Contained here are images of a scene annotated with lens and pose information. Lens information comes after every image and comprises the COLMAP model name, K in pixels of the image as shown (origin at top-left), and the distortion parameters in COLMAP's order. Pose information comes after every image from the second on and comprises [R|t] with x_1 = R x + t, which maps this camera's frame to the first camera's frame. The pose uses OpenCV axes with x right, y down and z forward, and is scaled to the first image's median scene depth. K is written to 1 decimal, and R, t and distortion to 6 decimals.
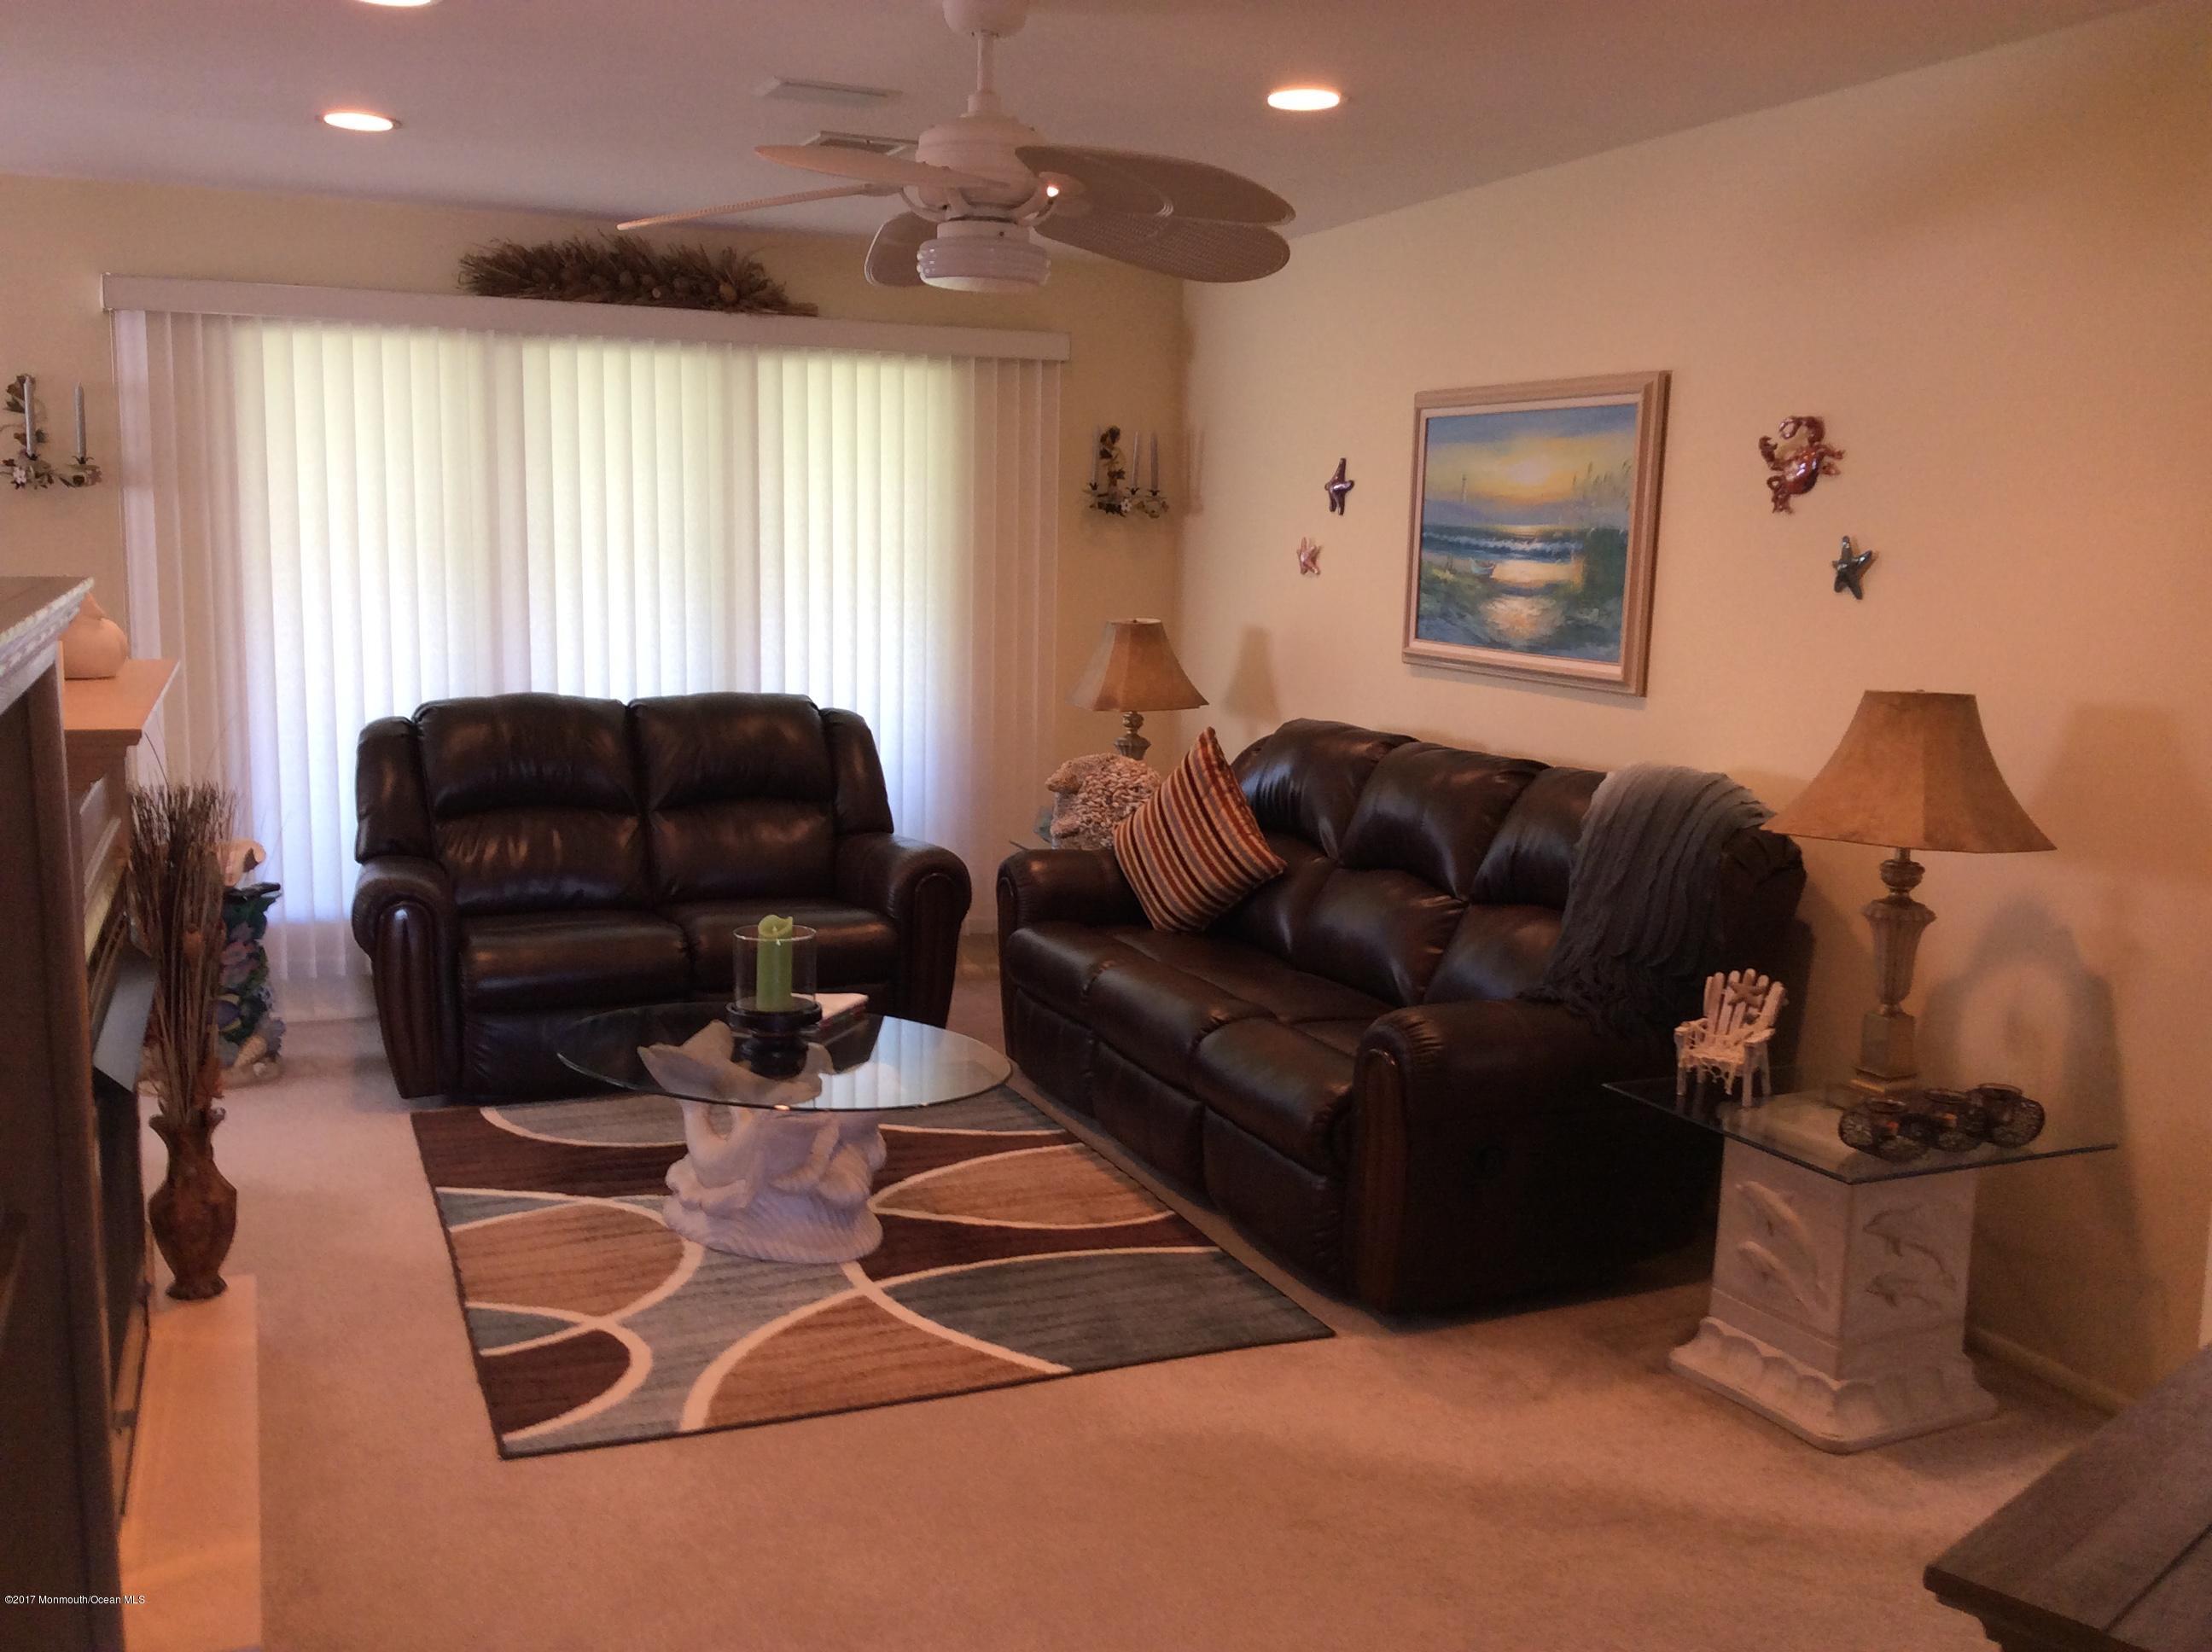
lens RADIAL K [[1975.4, 0, 1106.0], [0, 1975.4, 826.0], [0, 0, 1]] dist [0.143043, -0.272320]
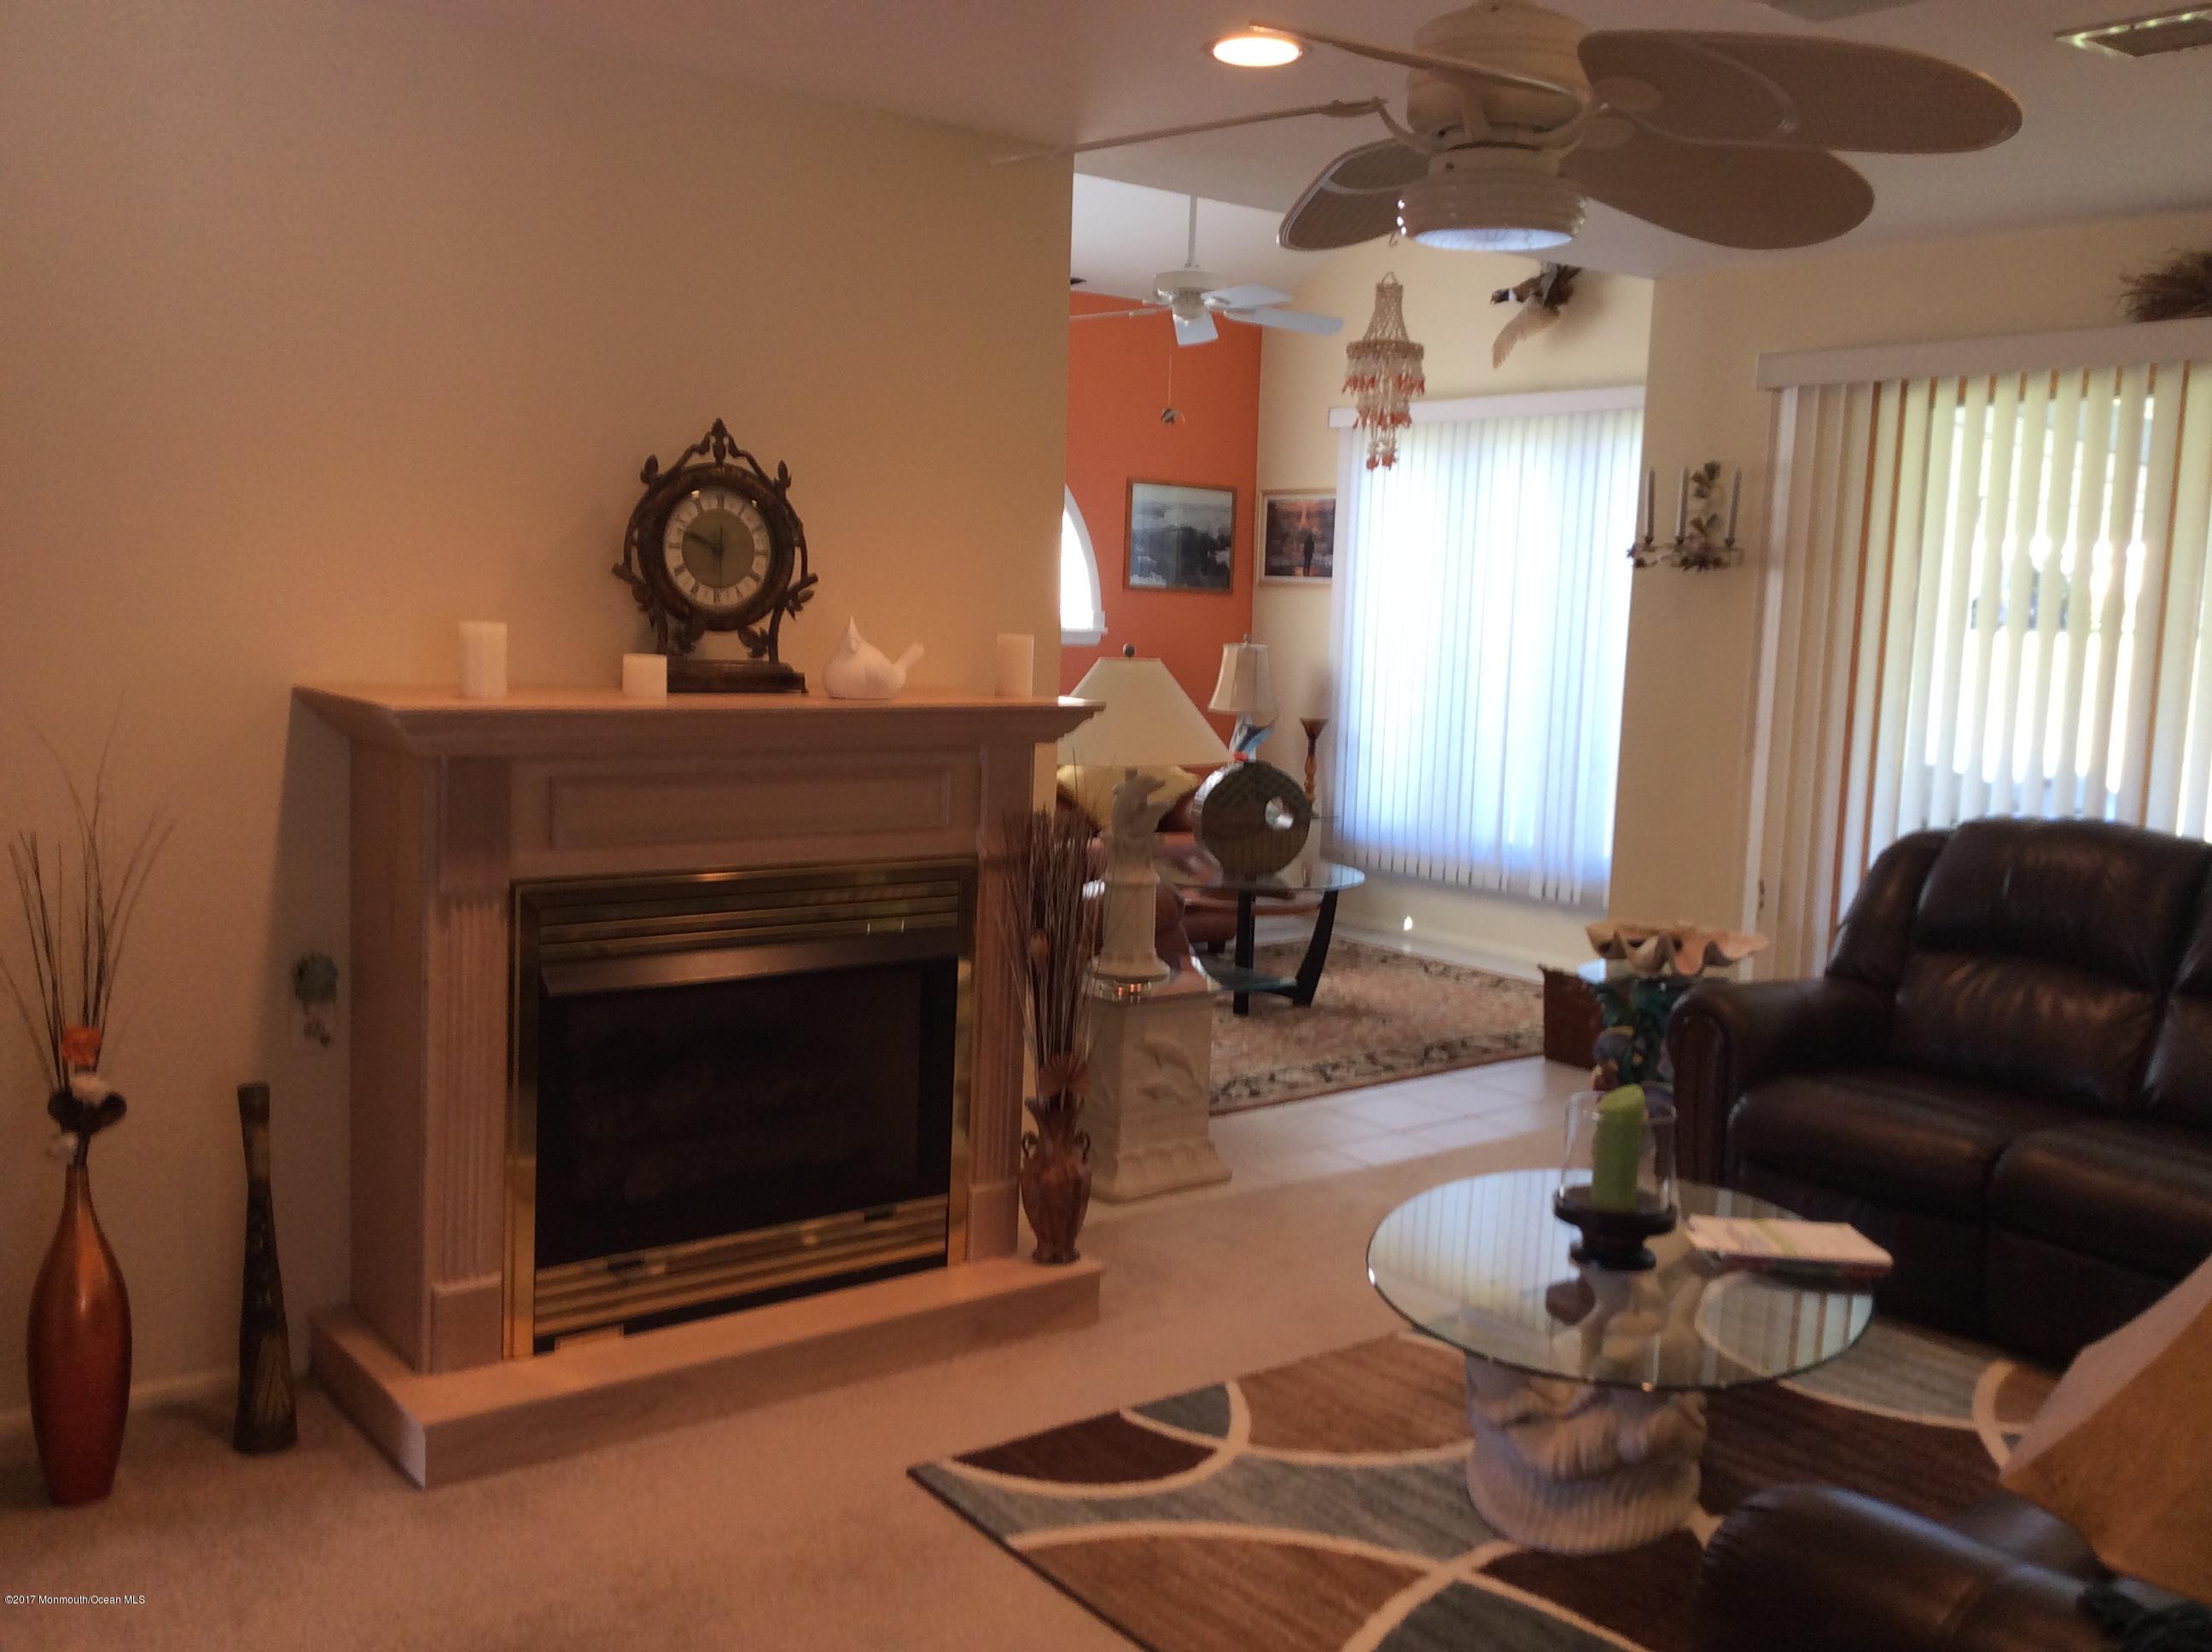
lens RADIAL K [[1975.4, 0, 1106.0], [0, 1975.4, 826.0], [0, 0, 1]] dist [0.143043, -0.272320]
pose [[0.263622, 0.102146, -0.959202, 0.398662], [-0.160376, 0.985179, 0.060835, -0.053452], [0.951201, 0.137796, 0.276097, 0.449602]]
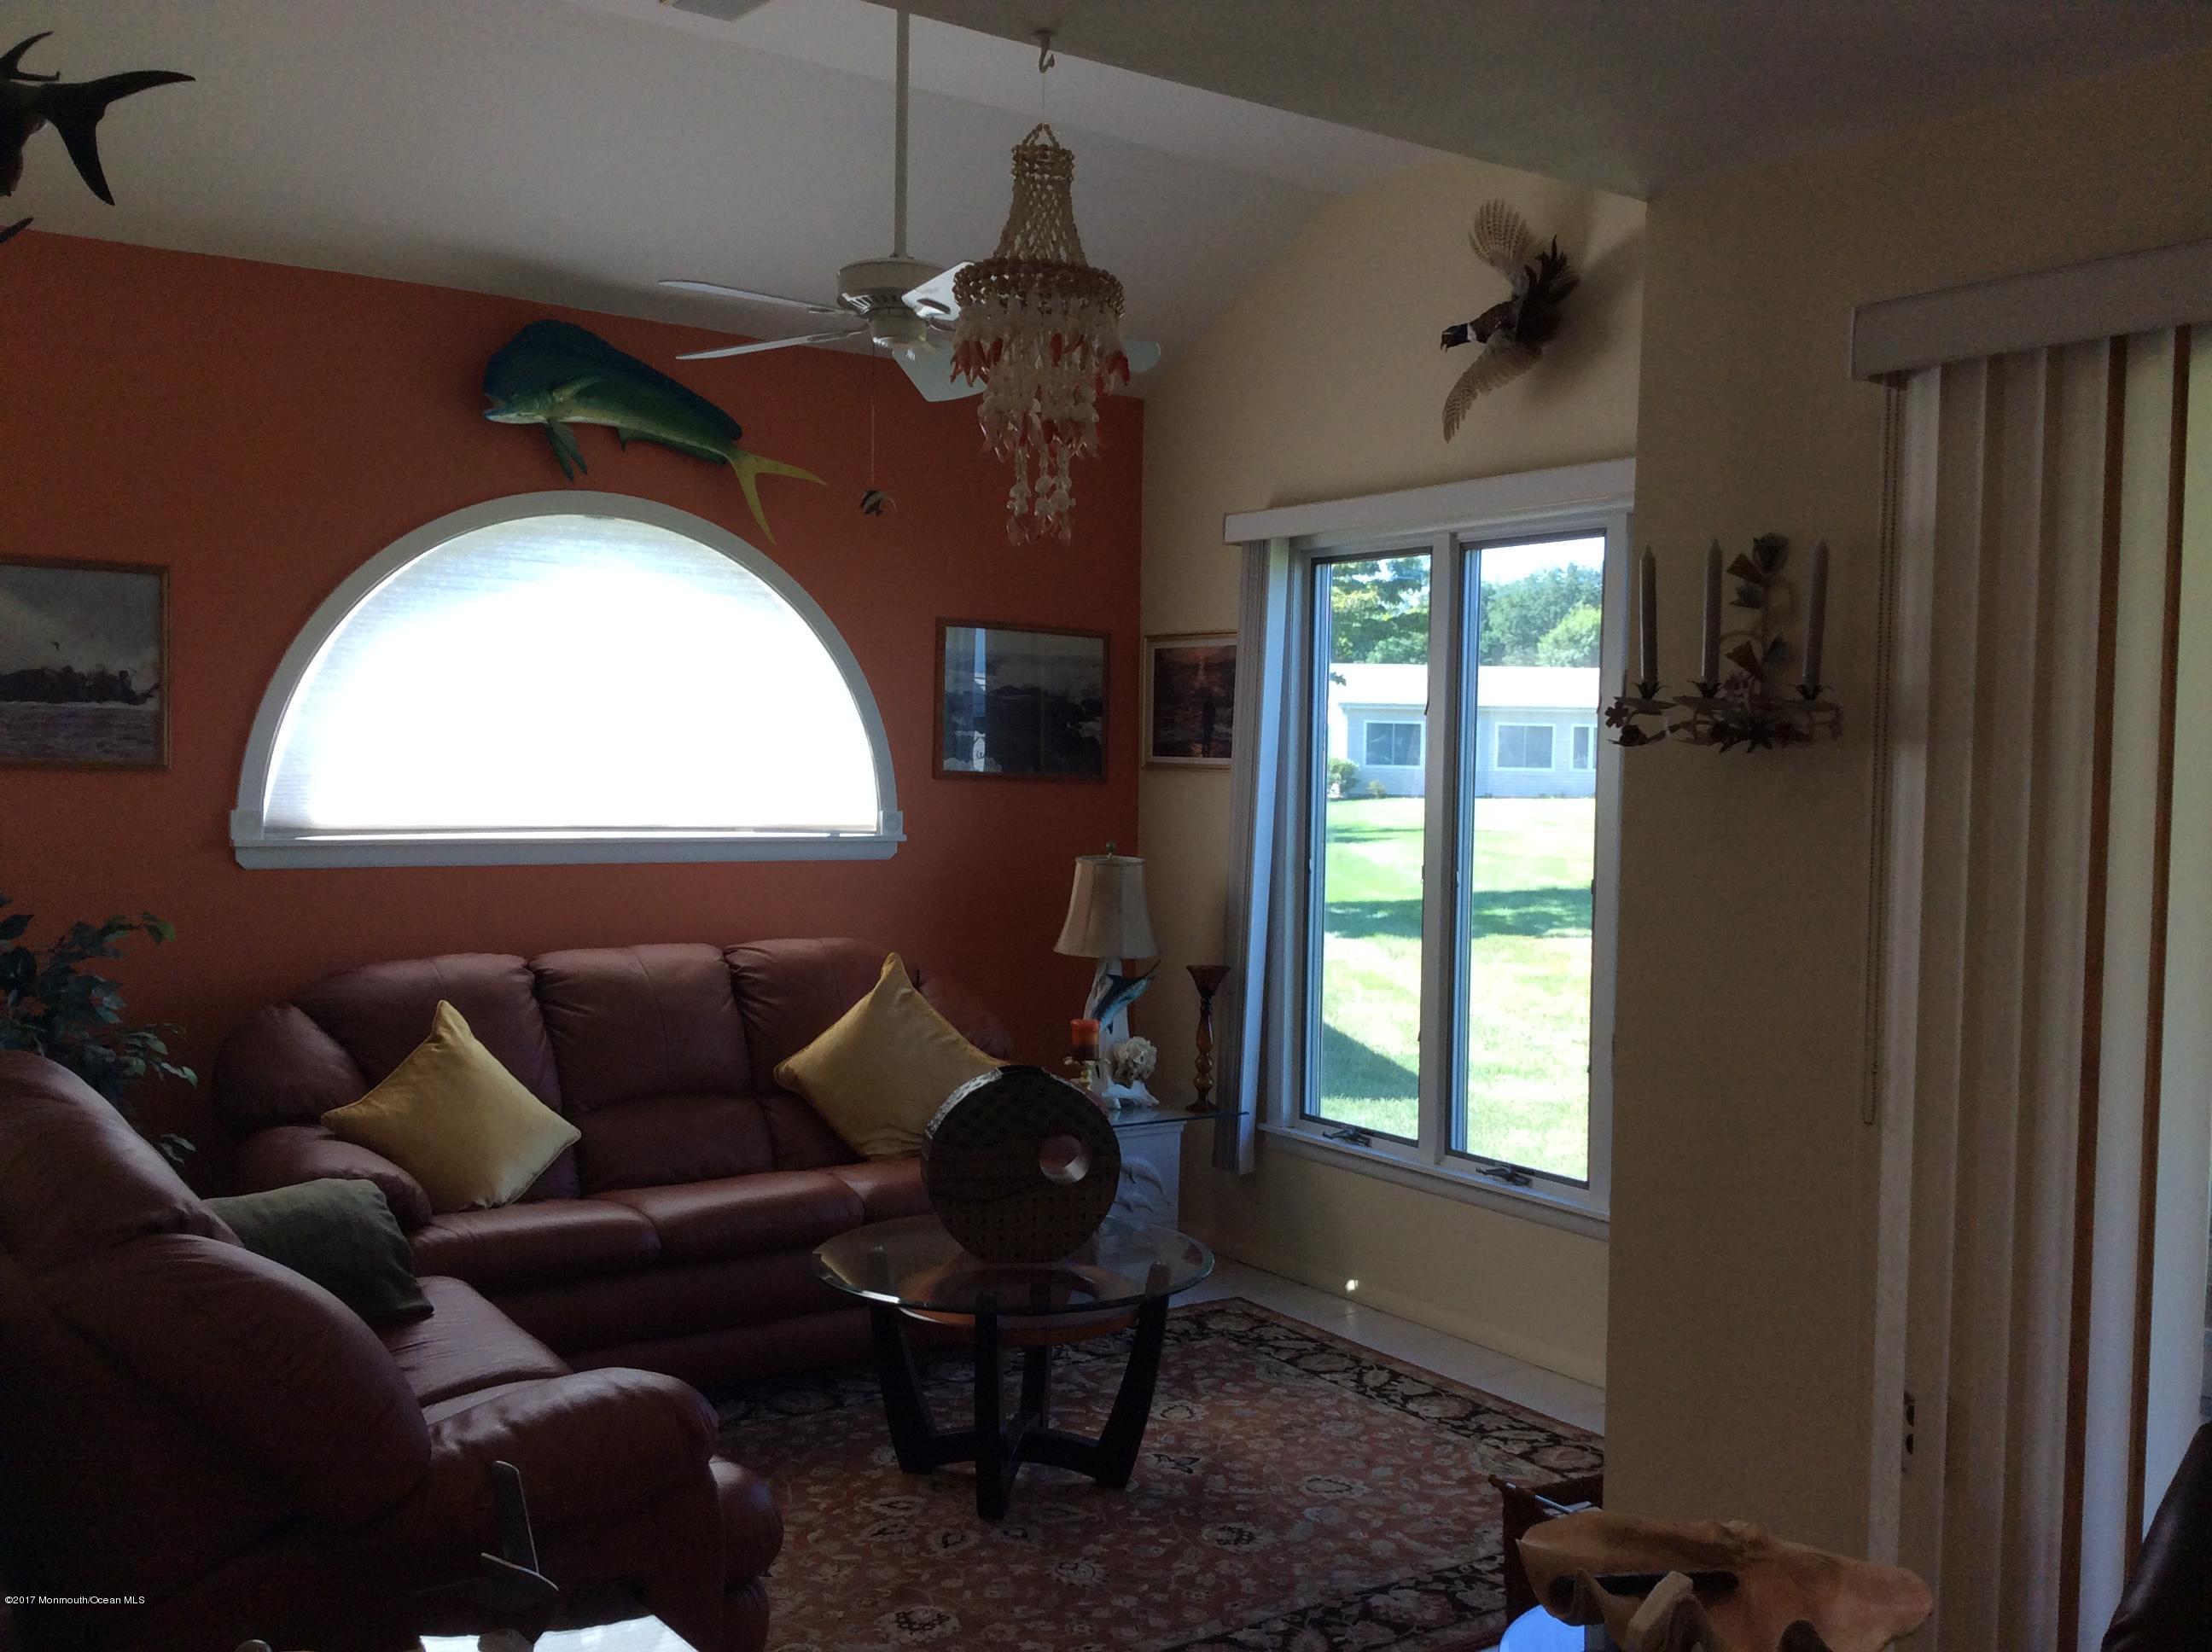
lens RADIAL K [[1975.4, 0, 1106.0], [0, 1975.4, 826.0], [0, 0, 1]] dist [0.143043, -0.272320]
pose [[0.214899, 0.016572, -0.976496, -0.067722], [-0.152134, 0.988219, -0.016710, -0.117796], [0.964714, 0.152149, 0.214889, 0.746826]]
